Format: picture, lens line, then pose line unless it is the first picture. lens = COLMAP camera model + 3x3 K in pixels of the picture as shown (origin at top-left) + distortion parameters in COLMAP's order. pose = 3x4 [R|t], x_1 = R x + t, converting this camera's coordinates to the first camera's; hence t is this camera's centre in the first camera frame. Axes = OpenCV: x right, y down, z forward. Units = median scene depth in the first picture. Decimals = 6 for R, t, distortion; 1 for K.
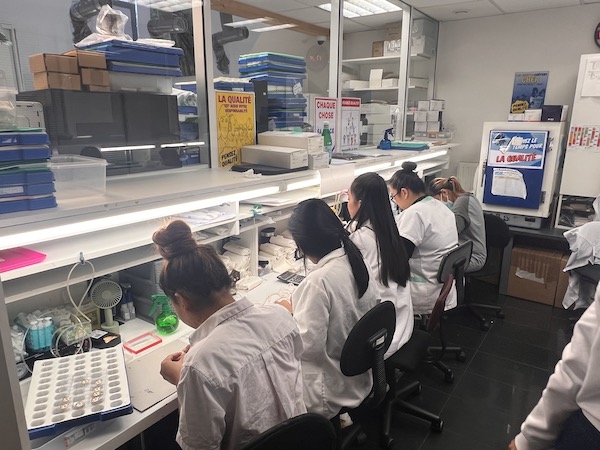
lens RADIAL K [[436.9, 0, 297.9], [0, 436.9, 226.6], [0, 0, 1]] dist [-0.010805, -0.000716]
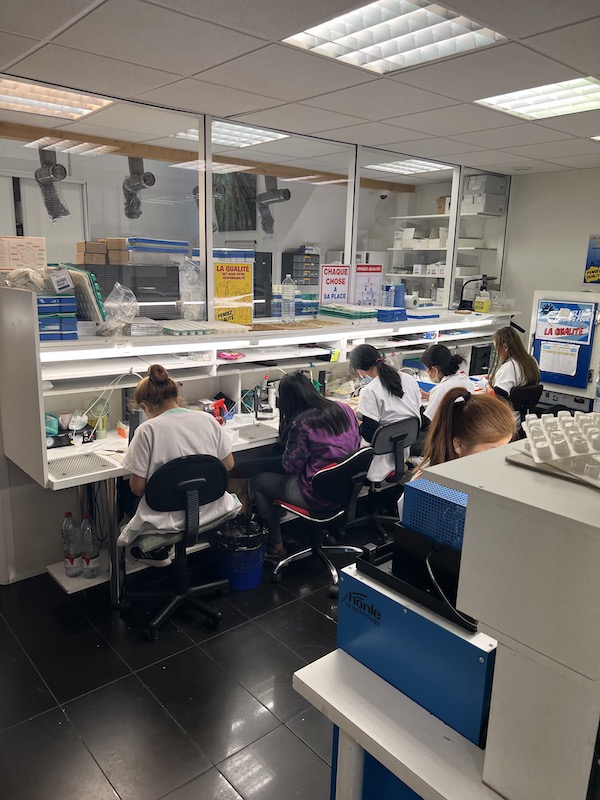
lens RADIAL K [[604.1, 0, 301.8], [0, 604.1, 399.9], [0, 0, 1]] dist [0.004096, -0.002058]
pose [[0.971440, 0.075958, -0.224798, 0.266367], [-0.081226, 0.996594, -0.014268, 0.048057], [0.222949, 0.032120, 0.974301, -0.347054]]
